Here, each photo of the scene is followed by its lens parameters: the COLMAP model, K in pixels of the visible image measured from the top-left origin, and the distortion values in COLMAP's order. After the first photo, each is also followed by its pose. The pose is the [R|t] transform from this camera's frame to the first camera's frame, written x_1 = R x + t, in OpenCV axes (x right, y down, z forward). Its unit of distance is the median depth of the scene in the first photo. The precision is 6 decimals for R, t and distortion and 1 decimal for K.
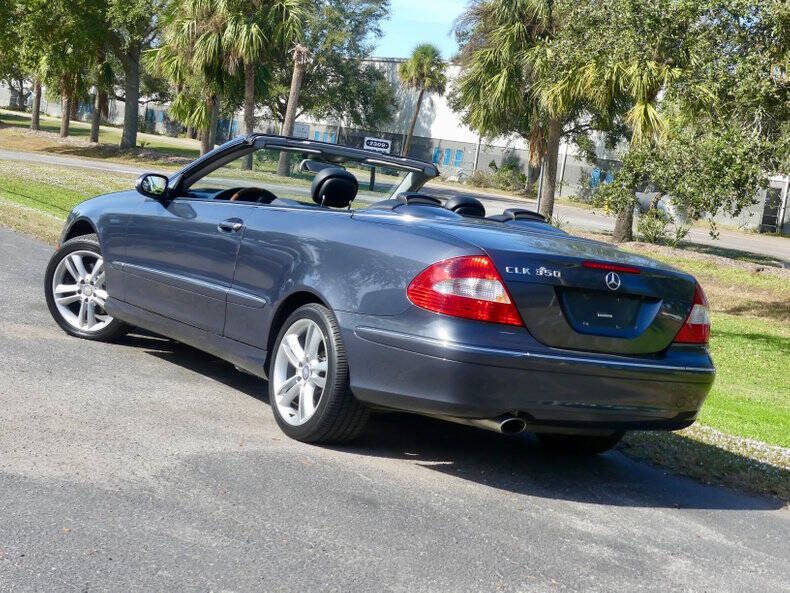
lens RADIAL K [[1973.5, 0, 395.0], [0, 1973.5, 296.5], [0, 0, 1]] dist [-0.040050, -0.017875]
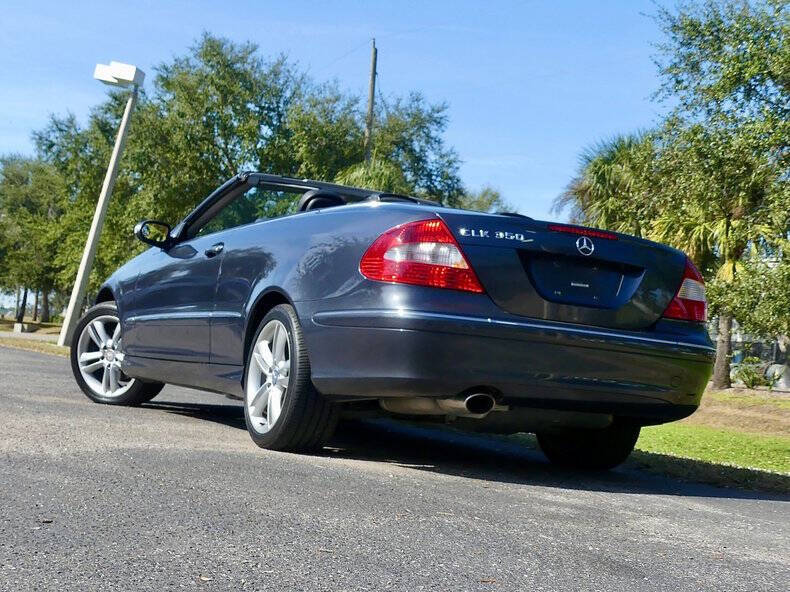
lens RADIAL K [[1634.7, 0, 395.0], [0, 1634.7, 296.0], [0, 0, 1]] dist [0.014153, 0.033278]
pose [[0.991589, -0.062227, -0.113487, 0.045075], [0.044251, 0.986994, -0.154550, 0.054080], [0.121628, 0.148228, 0.981445, 0.102096]]
